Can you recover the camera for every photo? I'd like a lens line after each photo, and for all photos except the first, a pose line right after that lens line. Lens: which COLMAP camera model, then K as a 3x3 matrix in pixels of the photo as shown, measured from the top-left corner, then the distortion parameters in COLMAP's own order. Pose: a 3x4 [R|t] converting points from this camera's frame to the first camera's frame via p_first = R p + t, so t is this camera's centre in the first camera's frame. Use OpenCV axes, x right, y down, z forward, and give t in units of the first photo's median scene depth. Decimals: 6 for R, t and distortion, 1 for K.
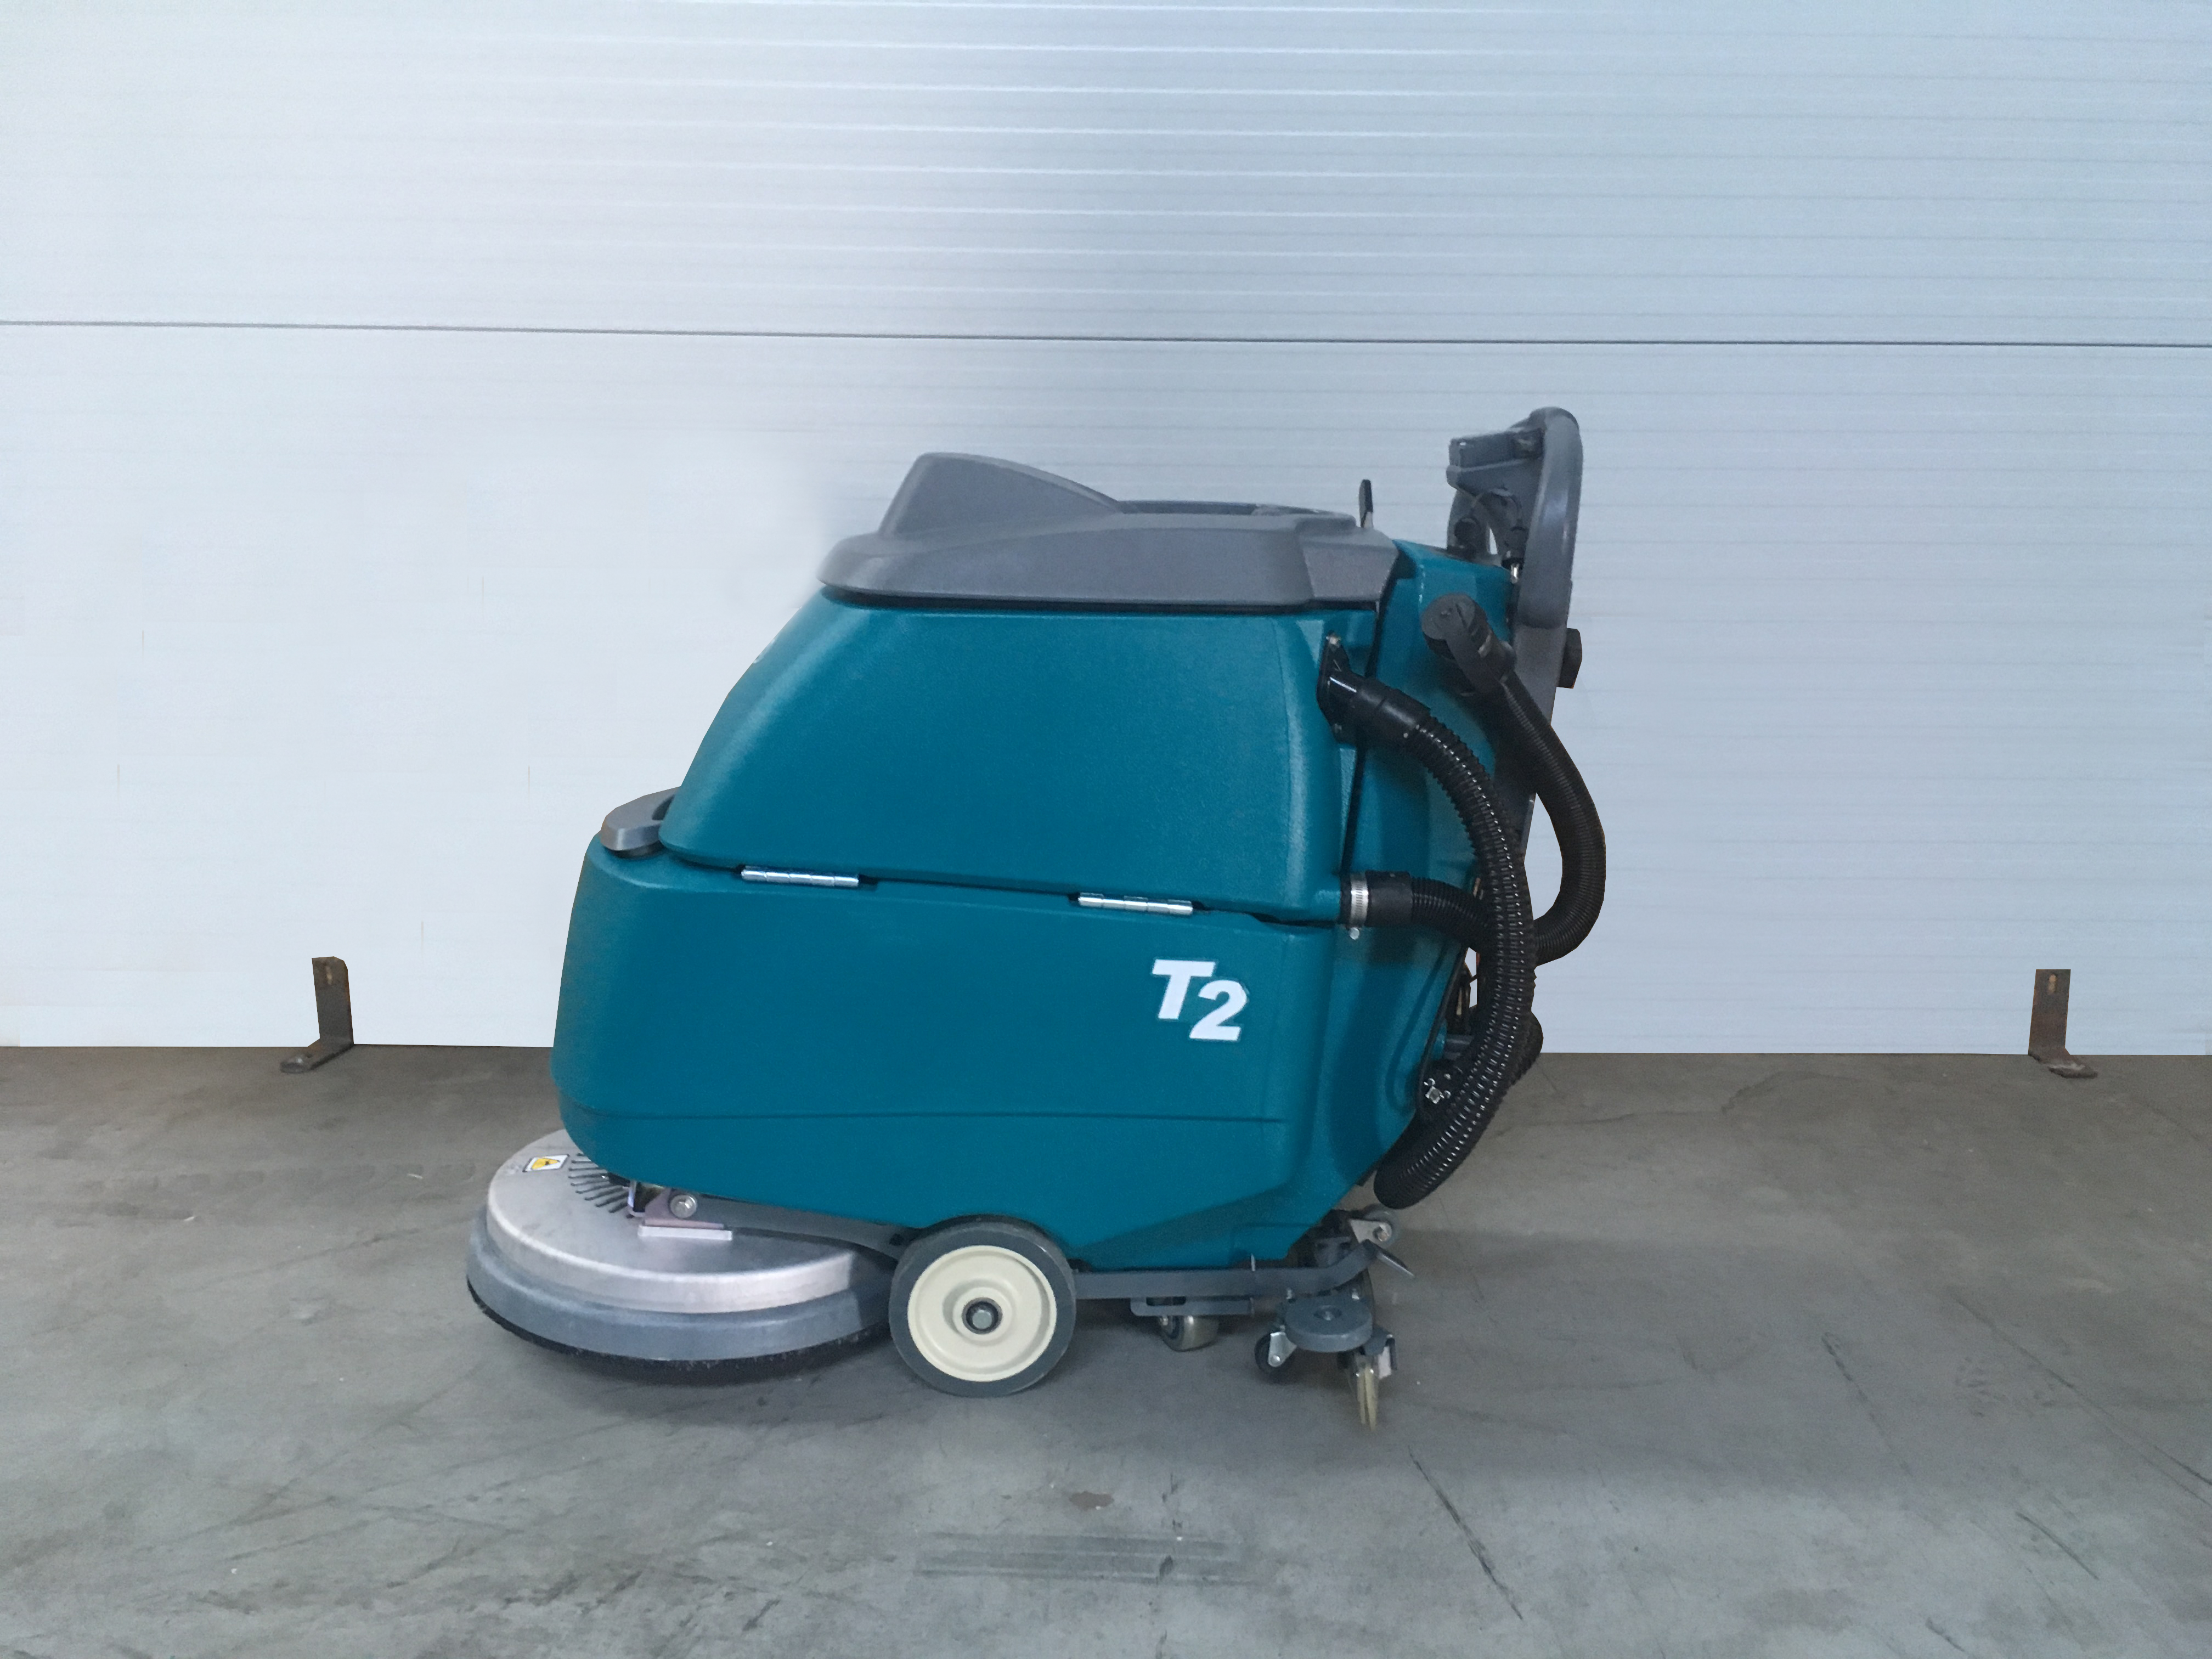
lens RADIAL K [[1895.7, 0, 1111.6], [0, 1895.7, 839.9], [0, 0, 1]] dist [0.073275, -0.115280]
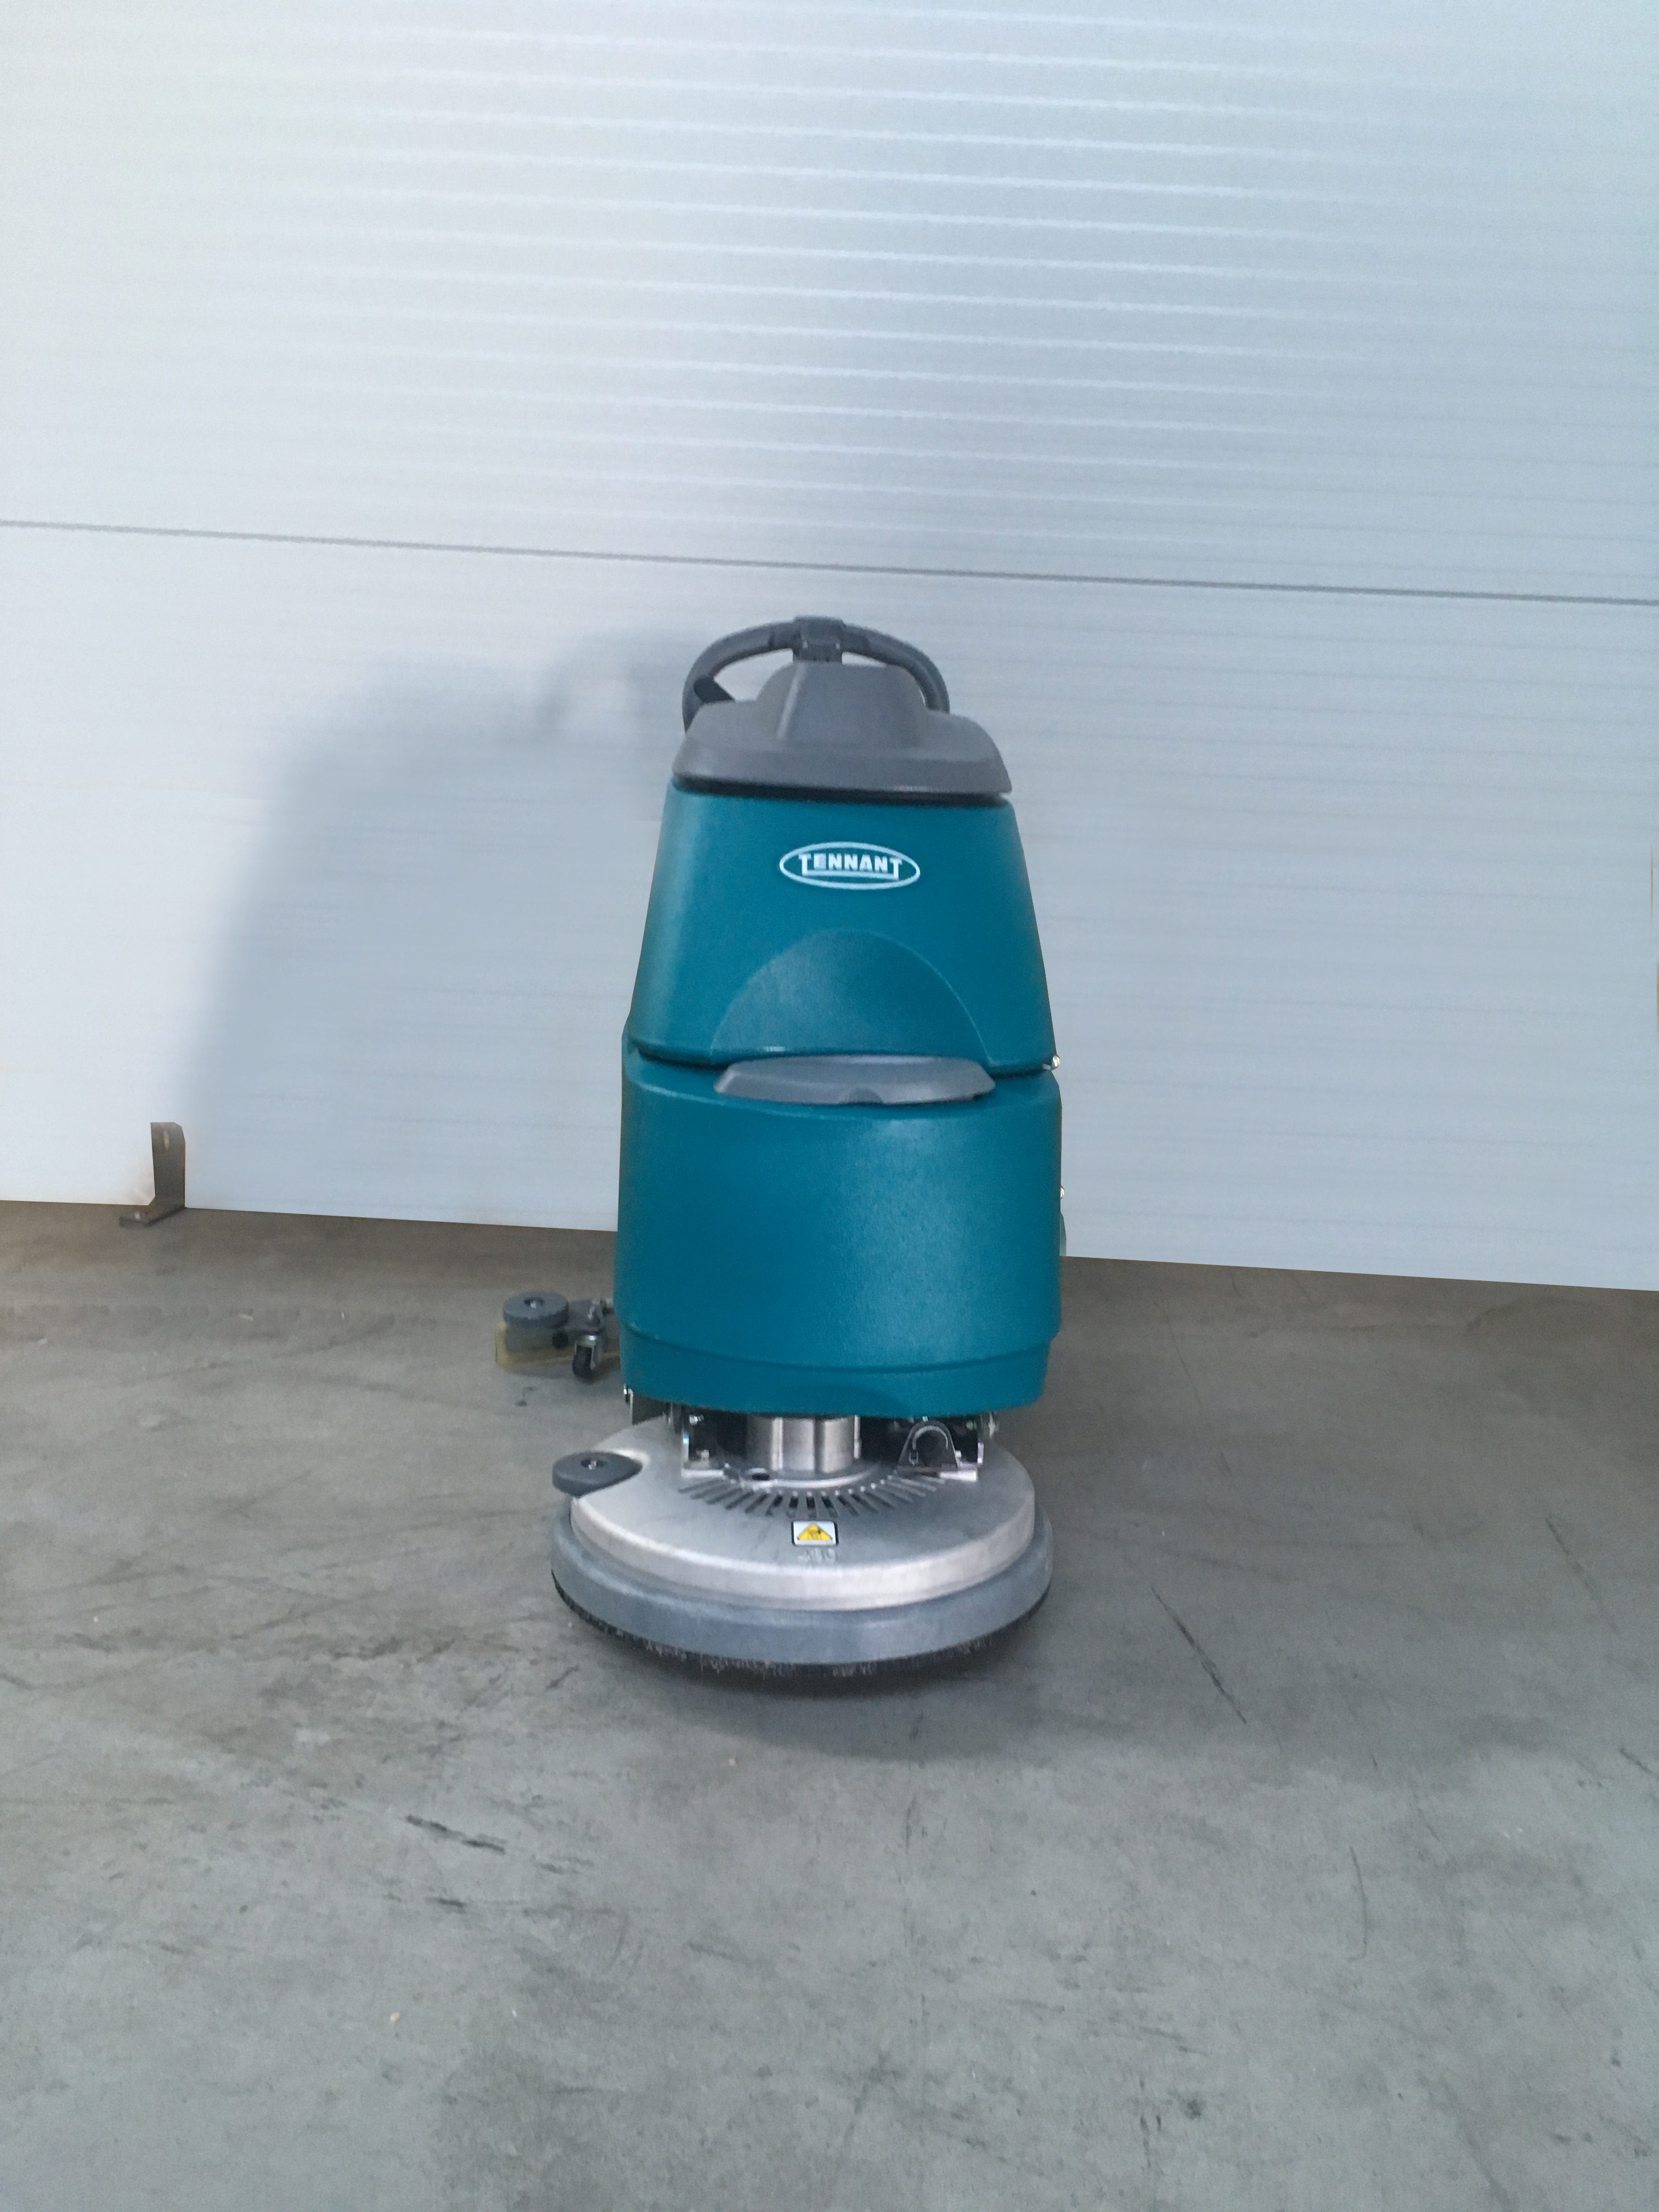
lens RADIAL K [[1895.7, 0, 816.6], [0, 1895.7, 1110.8], [0, 0, 1]] dist [0.073275, -0.115280]
pose [[0.998233, 0.046272, -0.037284, -0.007335], [-0.046234, 0.998929, 0.001883, 0.059374], [0.037331, -0.000156, 0.999303, -0.102167]]
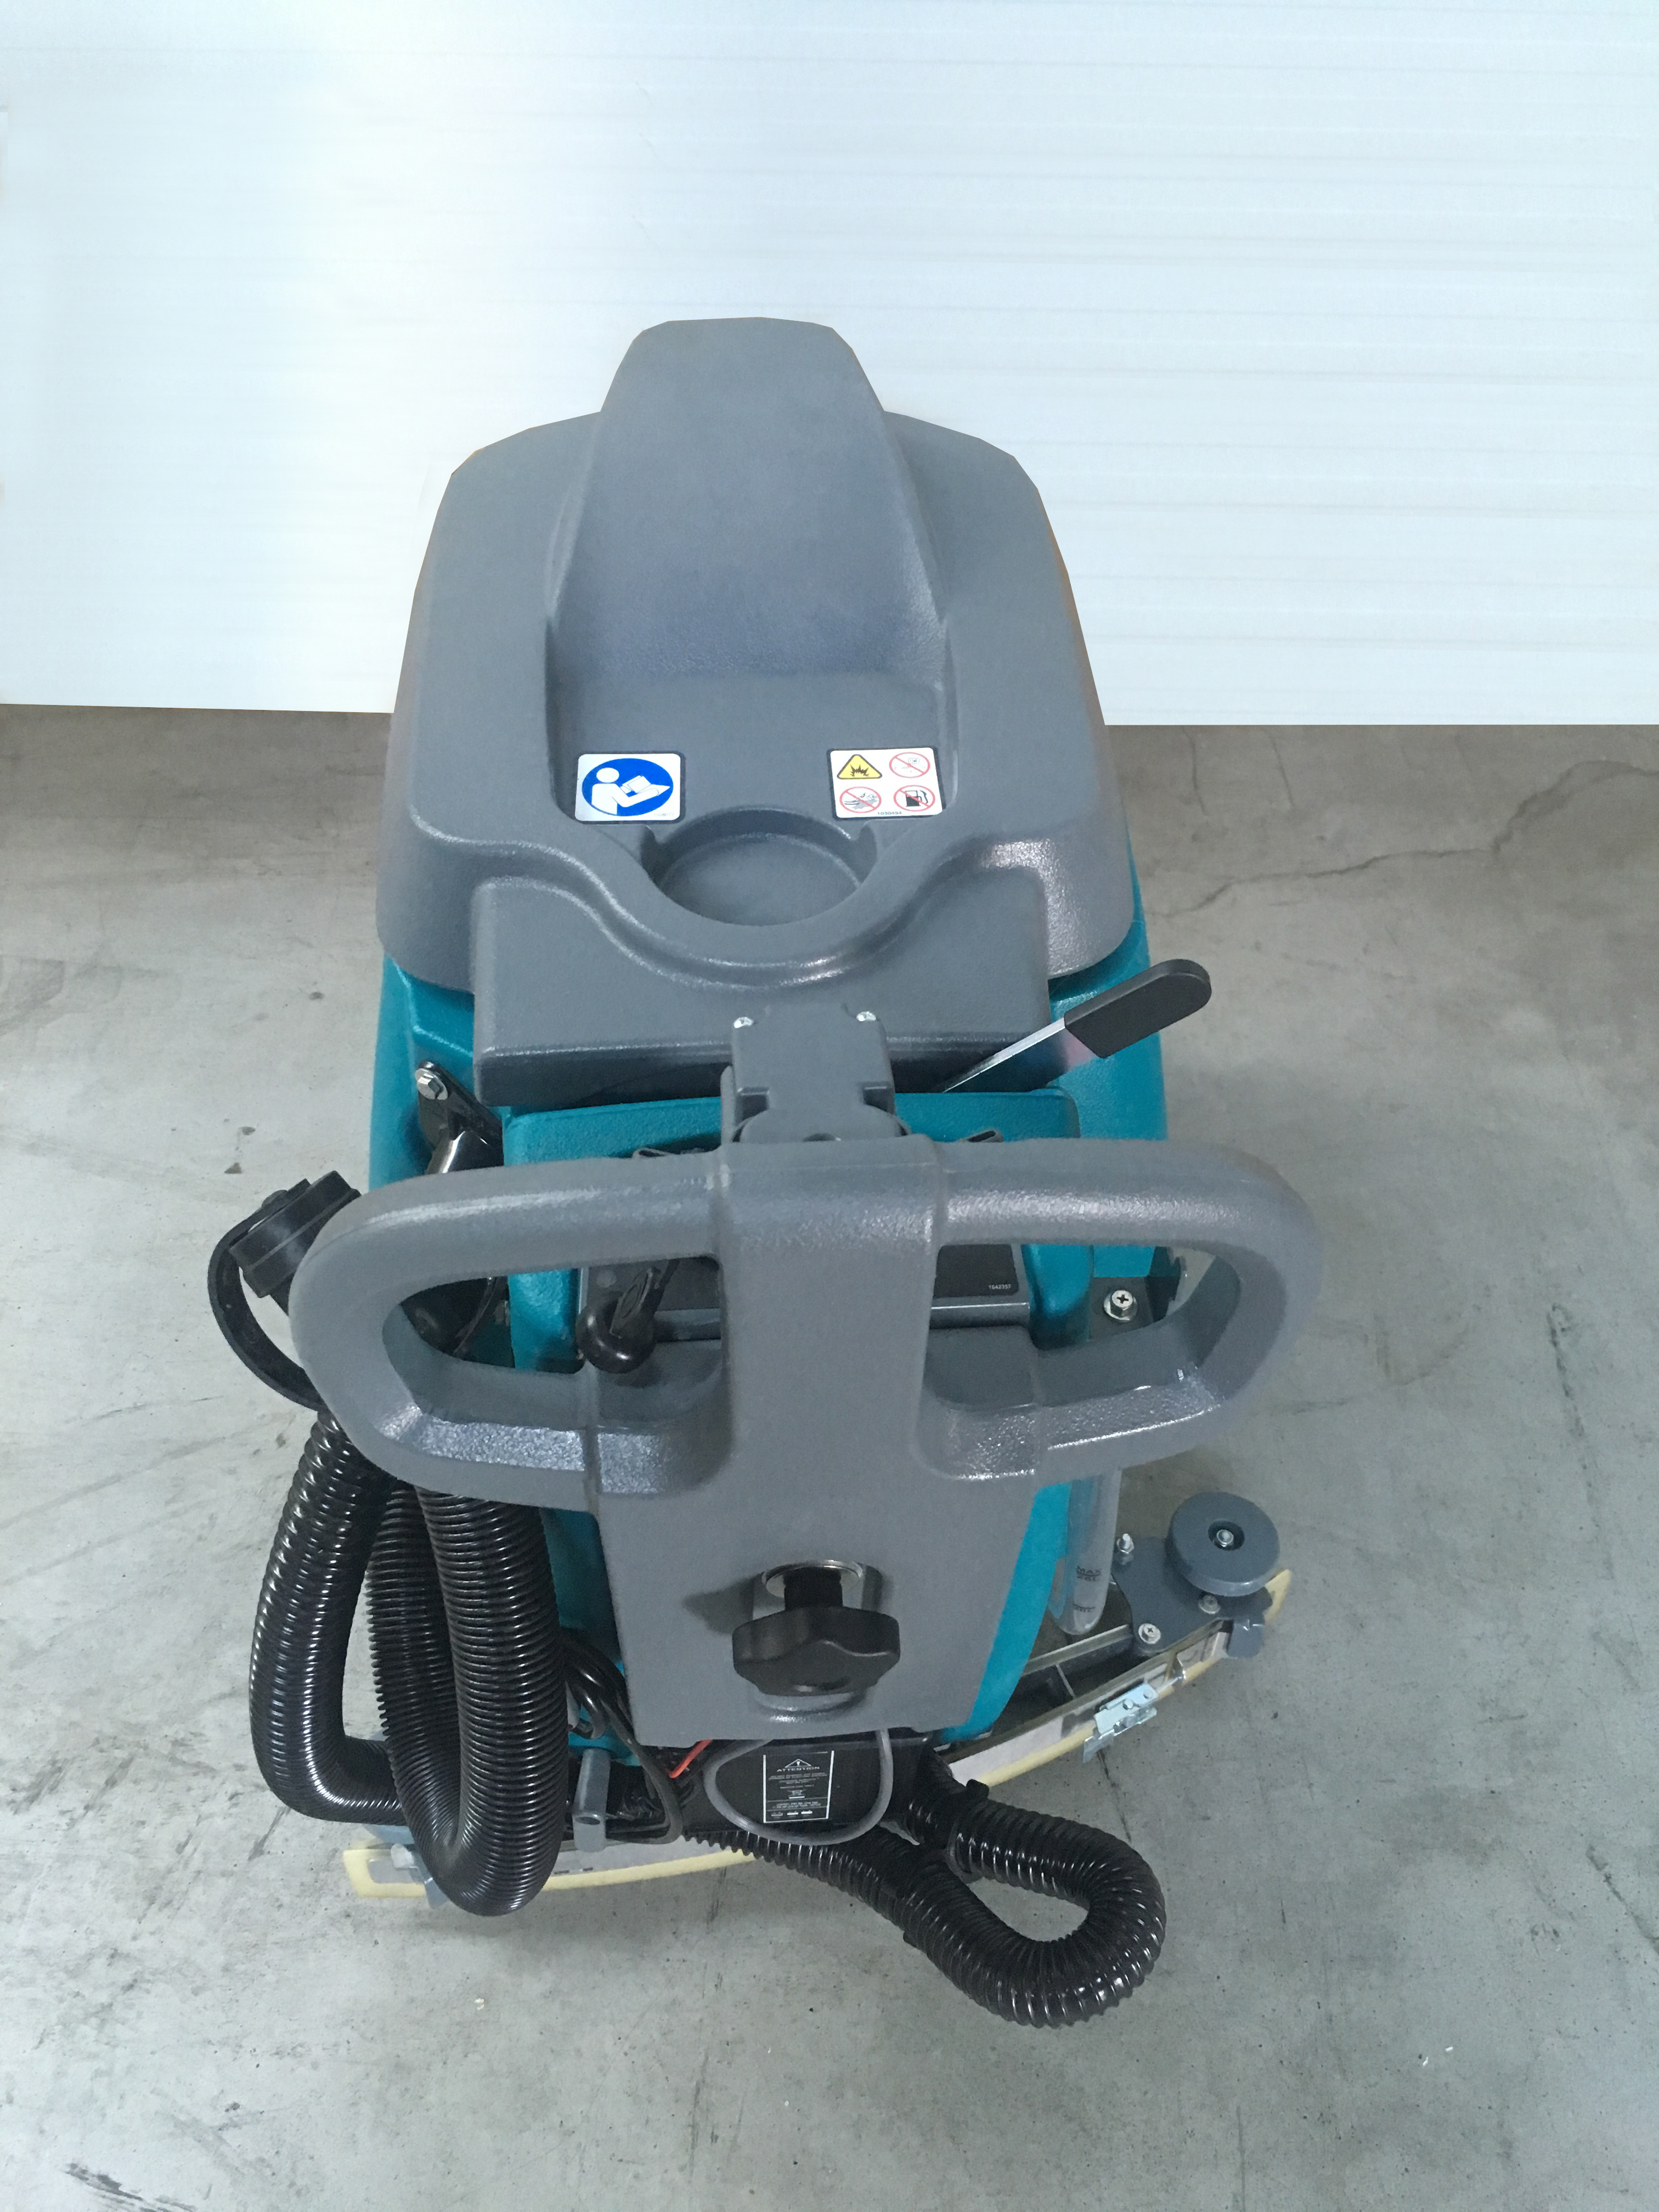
lens RADIAL K [[1895.7, 0, 824.7], [0, 1895.7, 1123.8], [0, 0, 1]] dist [0.073275, -0.115280]
pose [[0.999929, 0.011588, -0.002736, 0.066607], [-0.007964, 0.821751, 0.569792, -0.343227], [0.008851, -0.569730, 0.821785, 0.429228]]
